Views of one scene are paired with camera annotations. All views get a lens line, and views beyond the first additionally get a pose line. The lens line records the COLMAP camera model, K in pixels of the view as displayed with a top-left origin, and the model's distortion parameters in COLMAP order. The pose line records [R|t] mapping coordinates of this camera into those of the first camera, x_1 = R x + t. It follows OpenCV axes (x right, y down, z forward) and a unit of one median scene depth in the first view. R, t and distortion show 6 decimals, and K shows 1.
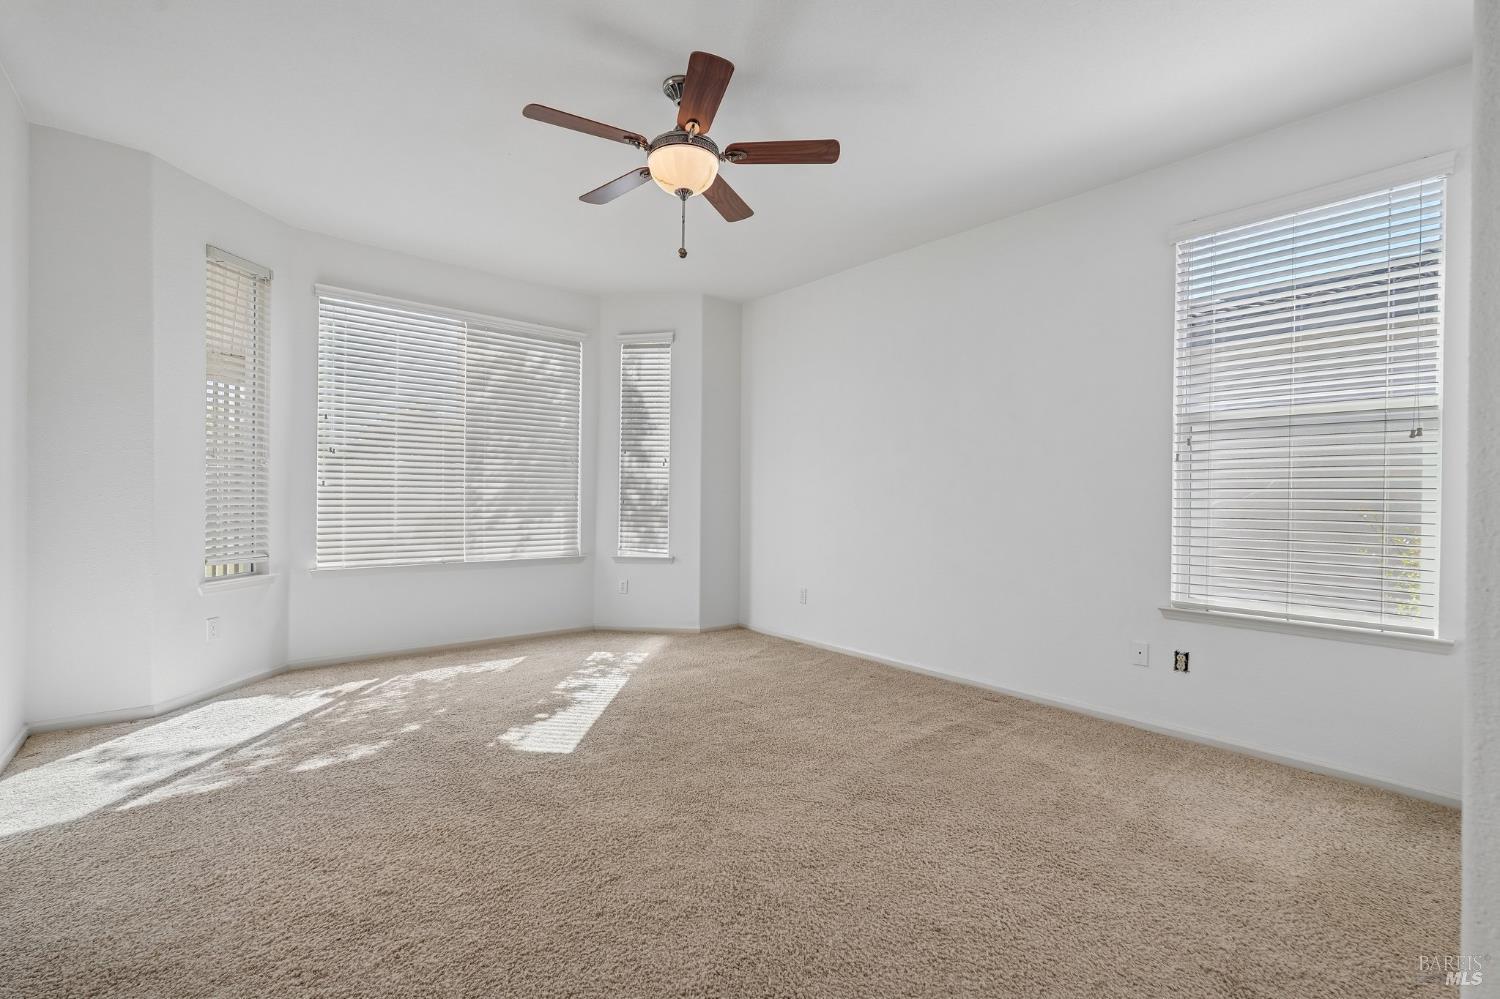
lens RADIAL K [[656.7, 0, 750.0], [0, 656.7, 499.5], [0, 0, 1]] dist [-0.017384, 0.008208]
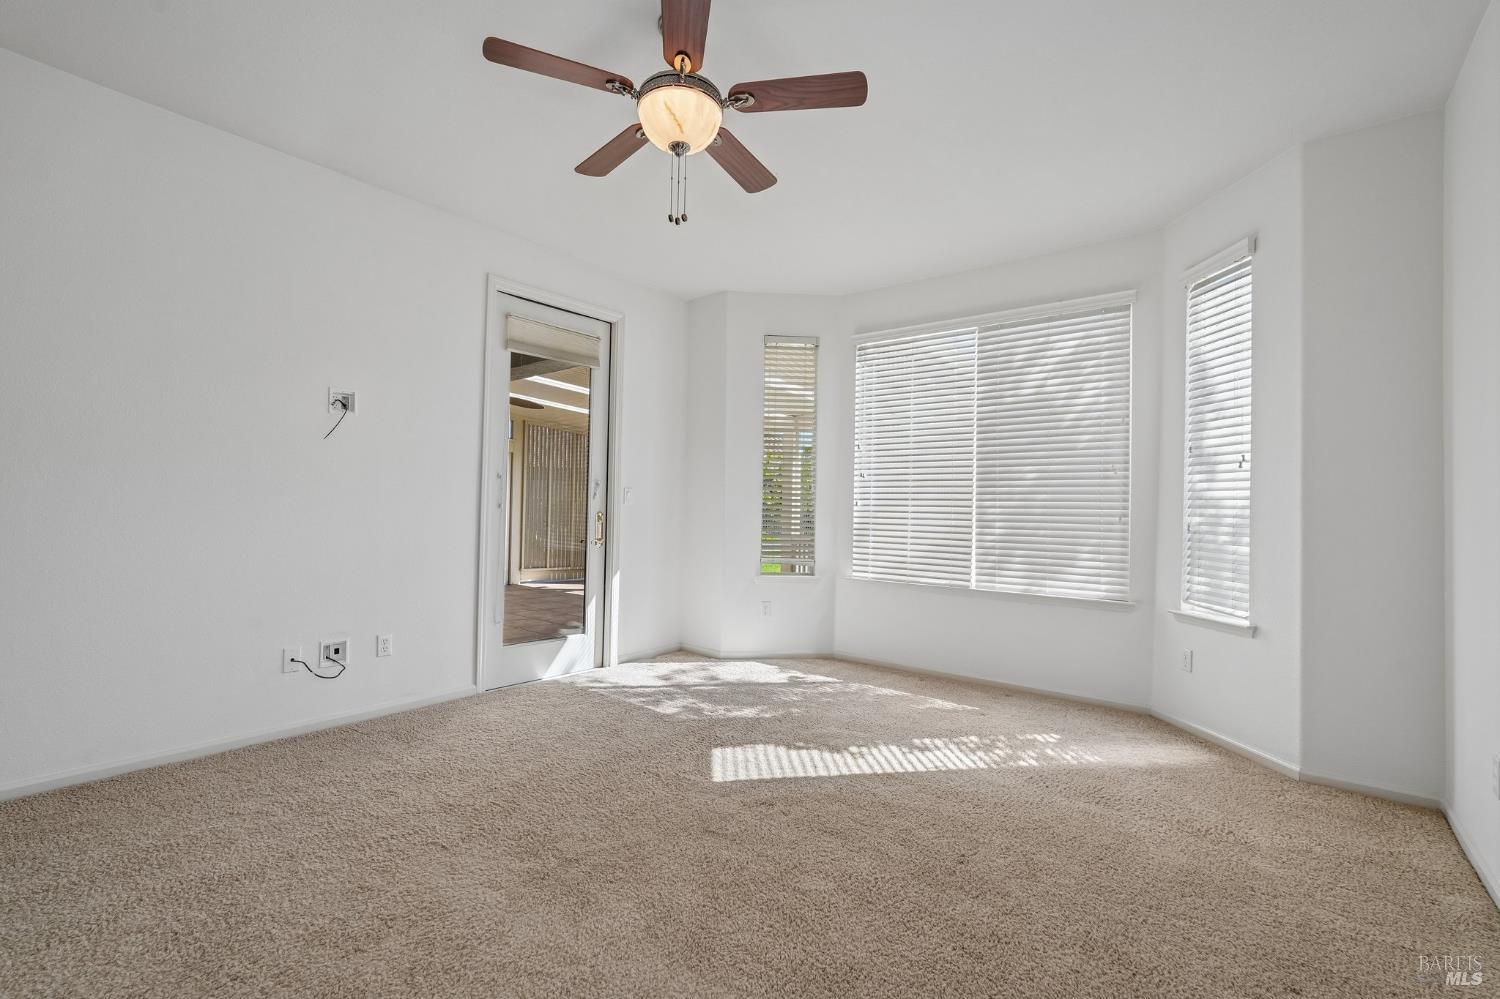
lens RADIAL K [[668.0, 0, 750.0], [0, 668.0, 499.5], [0, 0, 1]] dist [0.000346, 0.022935]
pose [[0.197118, -0.021202, -0.980151, 0.485869], [-0.021704, 0.999427, -0.025984, 0.002709], [0.980140, 0.026396, 0.196544, 0.590135]]
